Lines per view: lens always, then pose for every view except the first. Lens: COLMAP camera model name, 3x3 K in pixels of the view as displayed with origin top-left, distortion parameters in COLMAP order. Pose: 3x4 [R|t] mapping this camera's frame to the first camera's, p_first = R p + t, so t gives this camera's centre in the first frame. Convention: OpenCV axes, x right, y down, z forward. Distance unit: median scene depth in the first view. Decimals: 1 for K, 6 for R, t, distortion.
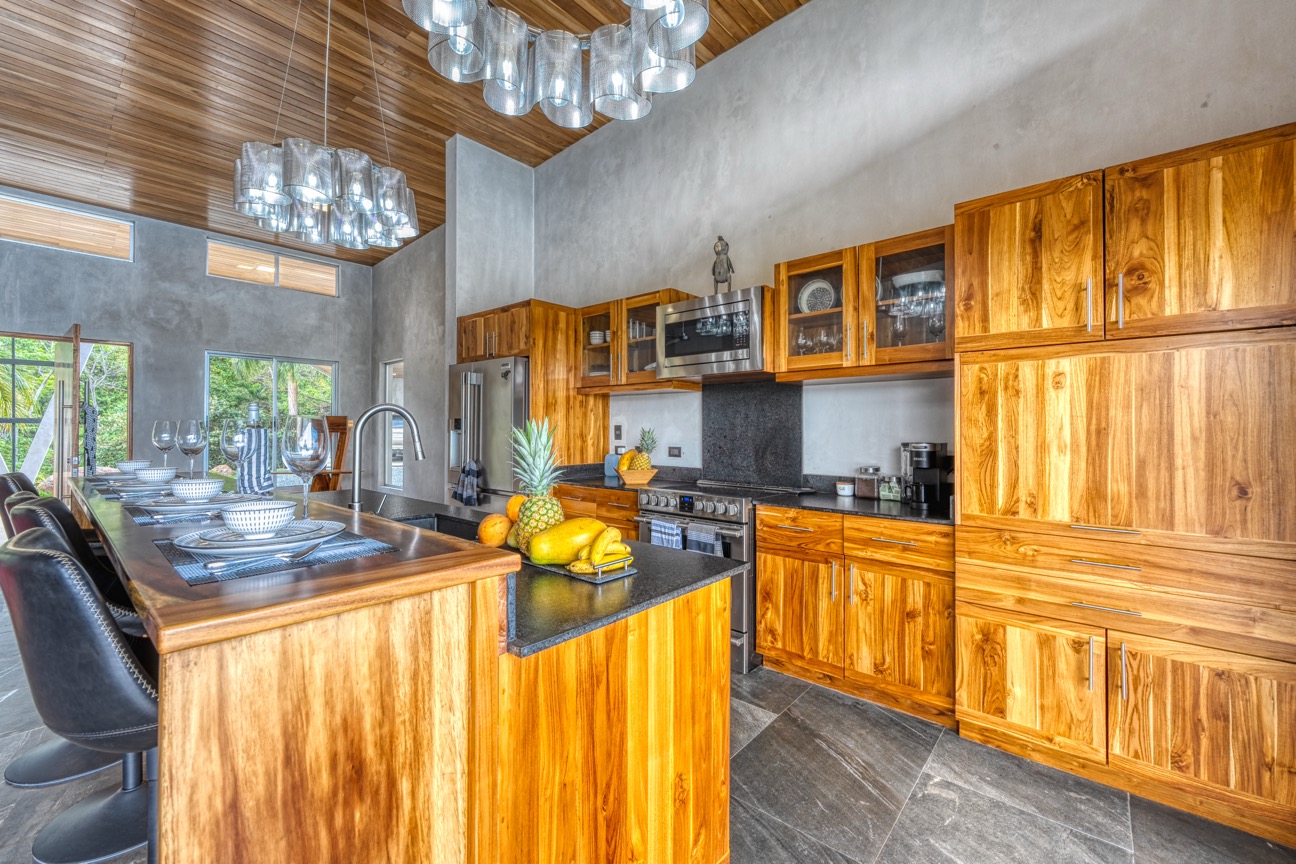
lens RADIAL K [[519.6, 0, 662.1], [0, 519.6, 427.2], [0, 0, 1]] dist [0.001316, -0.000101]
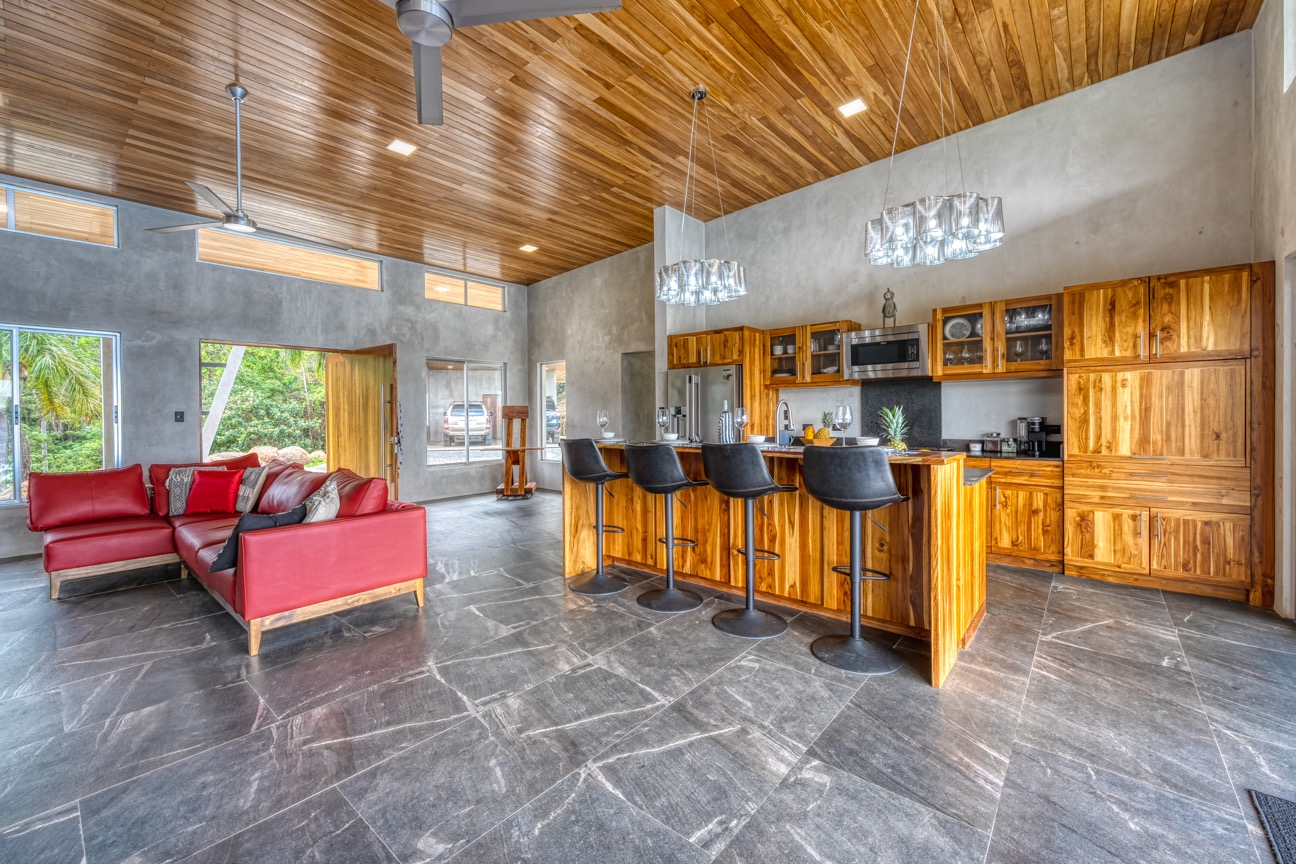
lens RADIAL K [[519.6, 0, 645.5], [0, 519.6, 422.1], [0, 0, 1]] dist [0.001316, -0.000101]
pose [[0.999889, -0.012784, -0.007645, -0.942043], [0.012921, 0.999751, 0.018199, -0.002415], [0.007410, -0.018296, 0.999805, -0.892927]]
